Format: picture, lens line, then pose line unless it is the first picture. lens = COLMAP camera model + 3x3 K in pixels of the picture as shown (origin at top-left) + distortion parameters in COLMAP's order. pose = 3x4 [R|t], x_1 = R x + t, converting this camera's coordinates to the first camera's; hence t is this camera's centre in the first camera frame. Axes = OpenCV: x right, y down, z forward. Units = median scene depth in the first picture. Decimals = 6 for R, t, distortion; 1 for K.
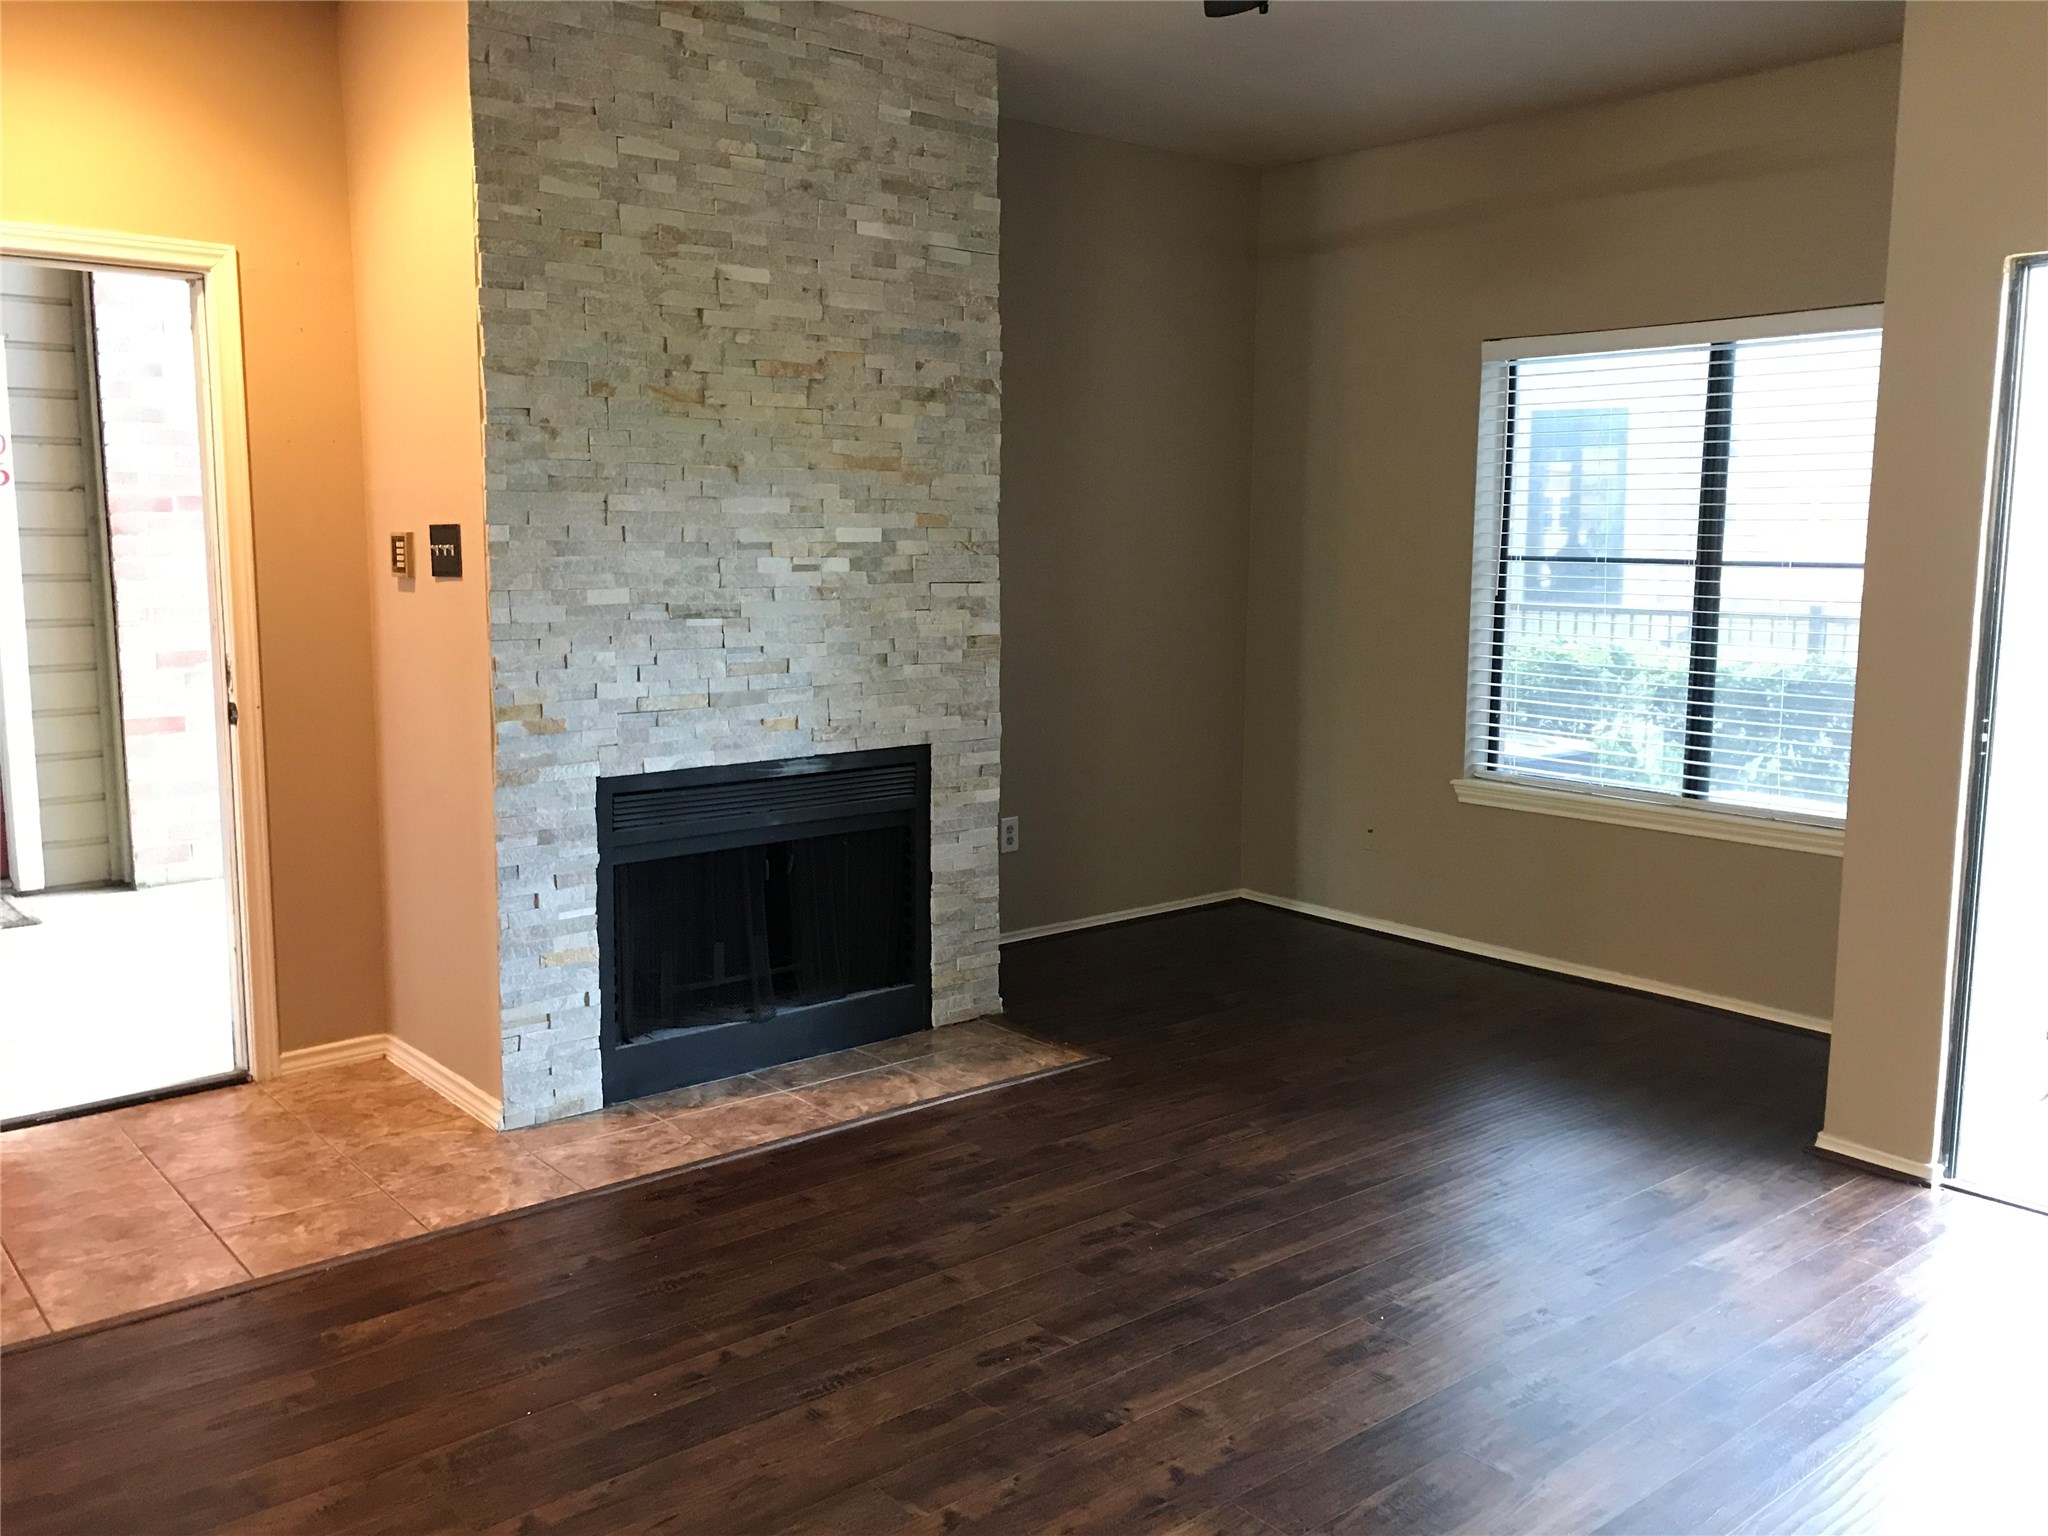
lens RADIAL K [[1675.8, 0, 1024.0], [0, 1675.8, 768.0], [0, 0, 1]] dist [0.056543, -0.097735]
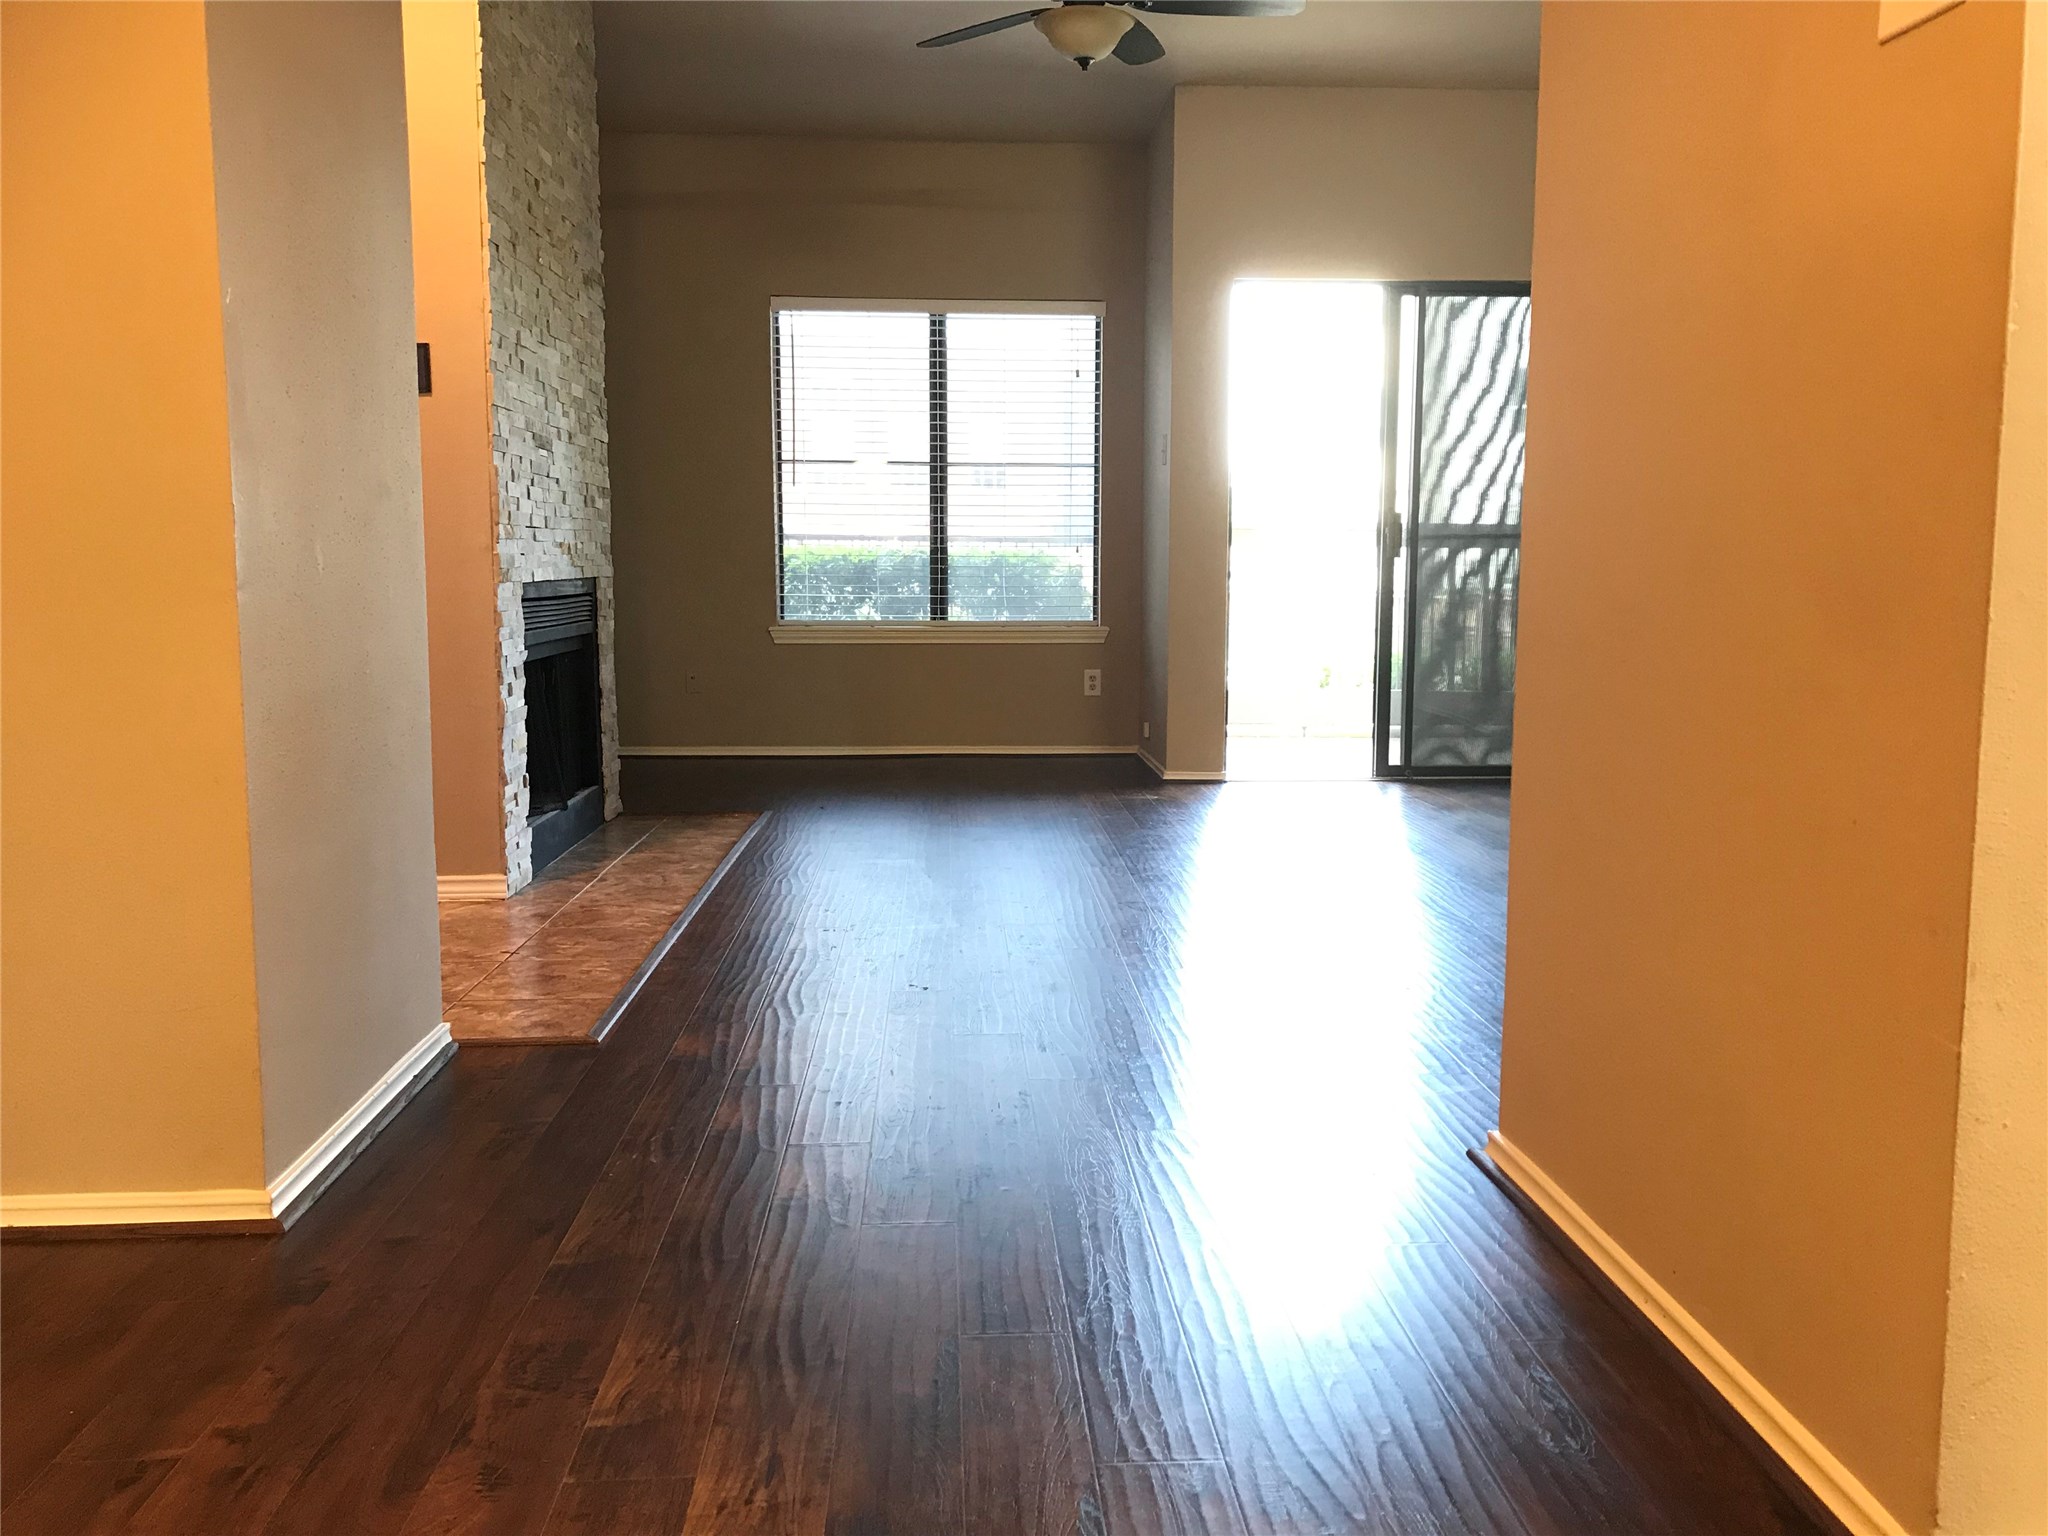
lens RADIAL K [[1675.8, 0, 1024.0], [0, 1675.8, 768.0], [0, 0, 1]] dist [0.056543, -0.097735]
pose [[0.595358, -0.102989, 0.796833, -0.935930], [0.112586, 0.992659, 0.044180, 0.111429], [-0.795534, 0.063409, 0.602582, 0.067879]]
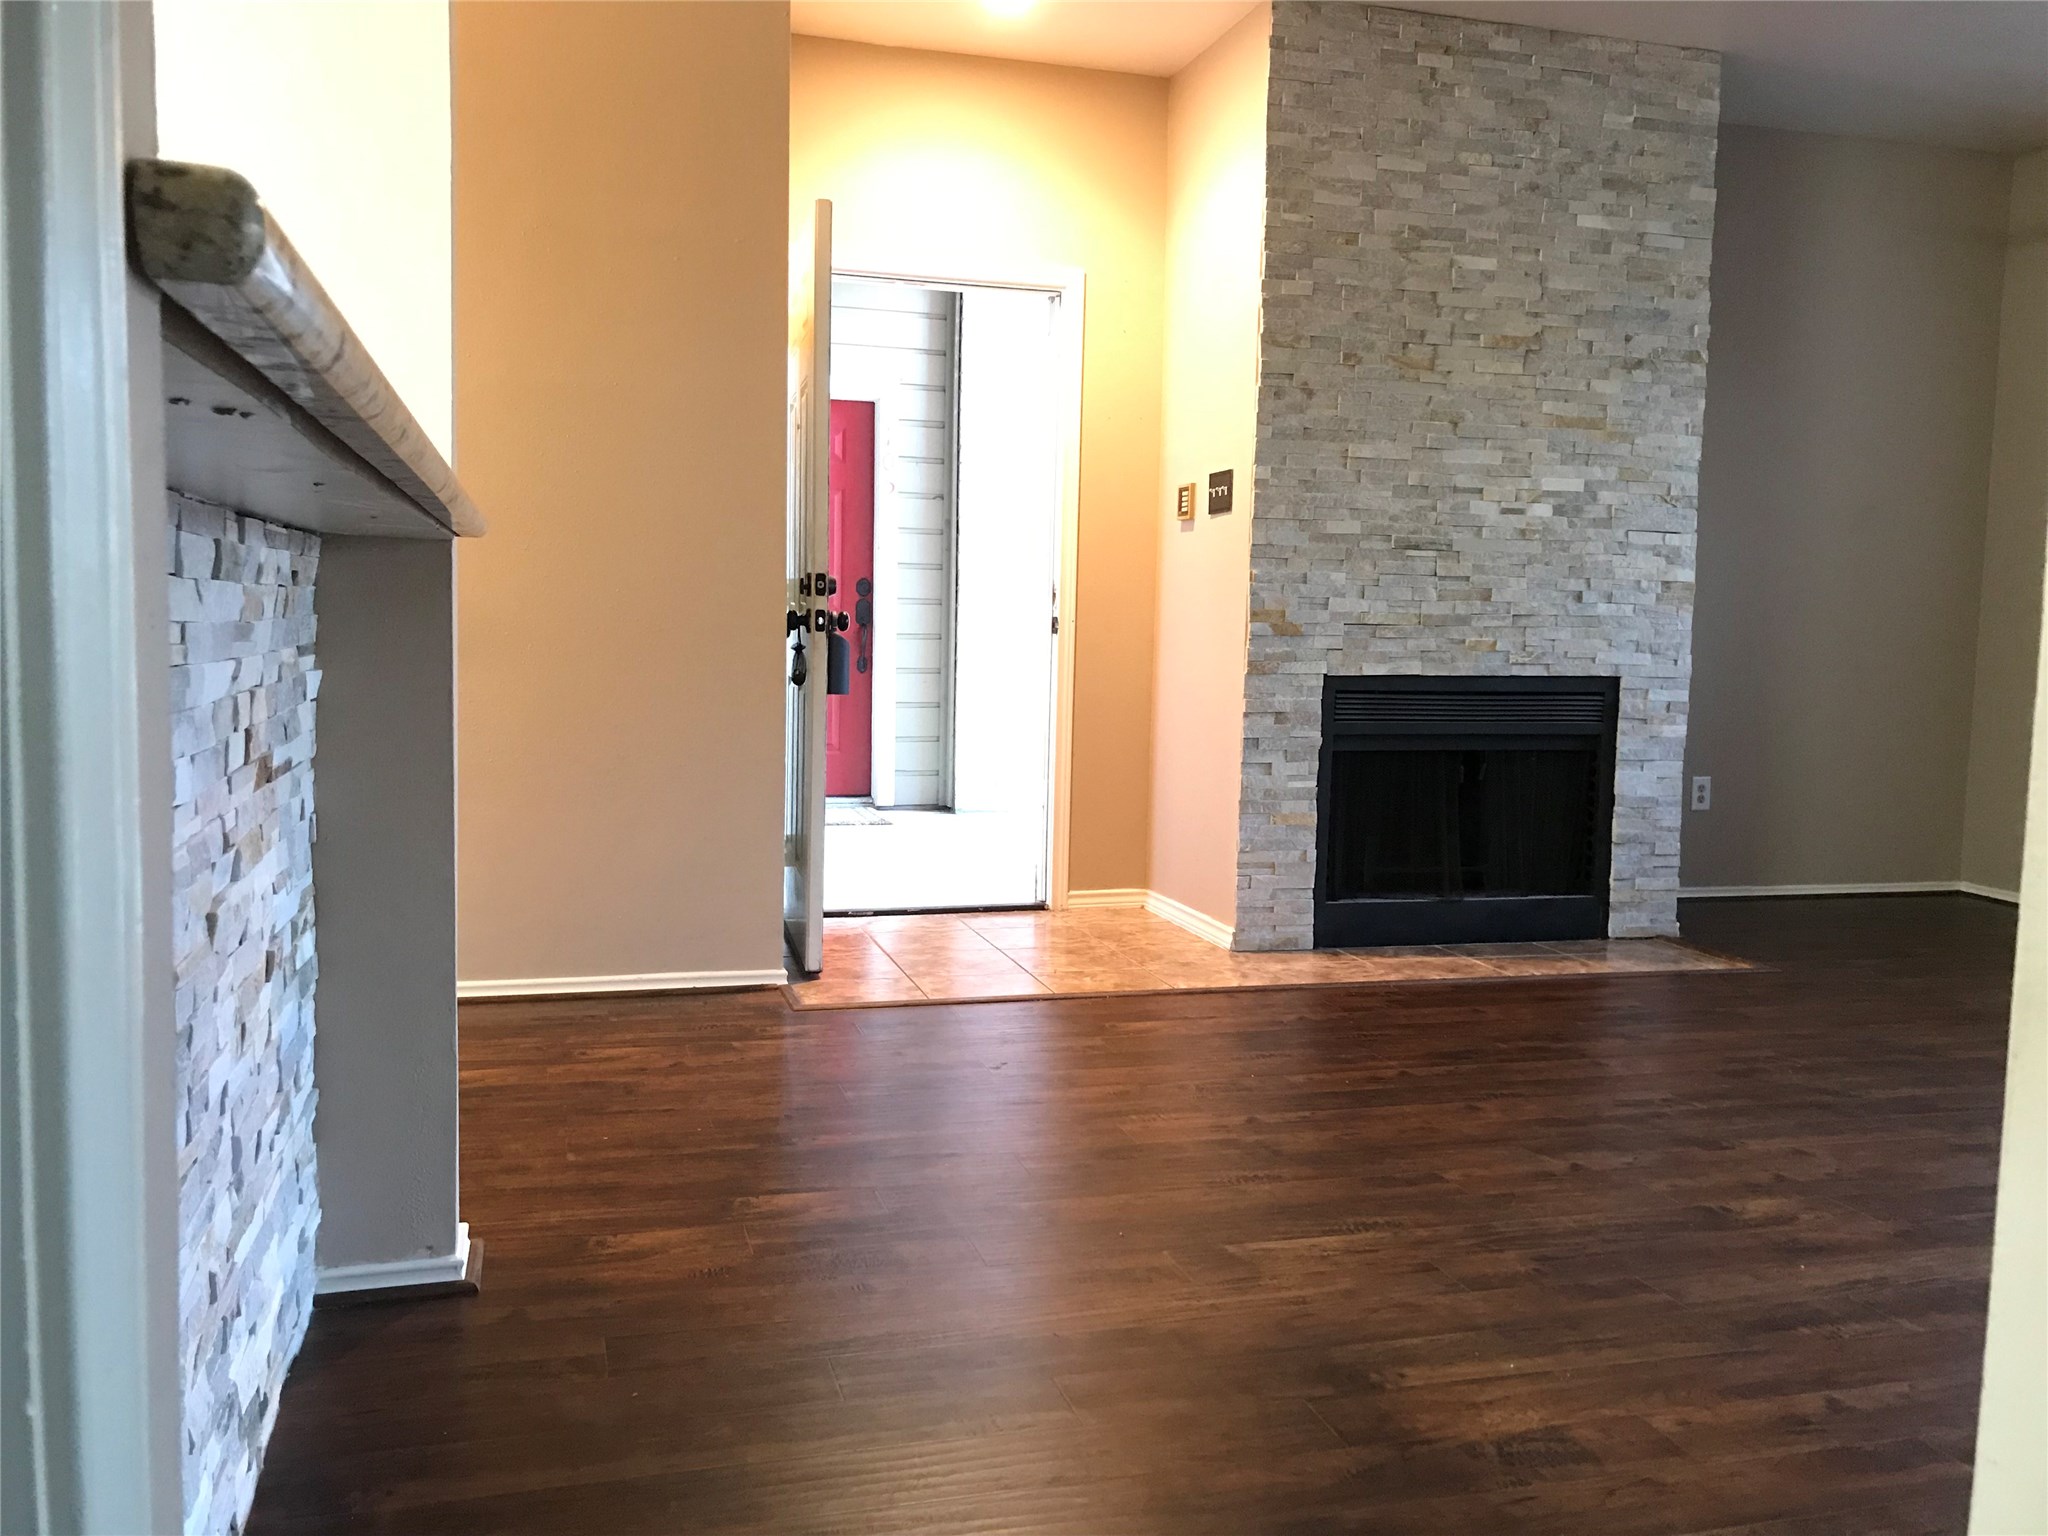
lens RADIAL K [[1675.8, 0, 1024.0], [0, 1675.8, 768.0], [0, 0, 1]] dist [0.056543, -0.097735]
pose [[0.912225, 0.048710, -0.406783, 0.045751], [-0.072208, 0.996479, -0.042606, 0.135619], [0.403276, 0.068239, 0.912531, -0.193434]]
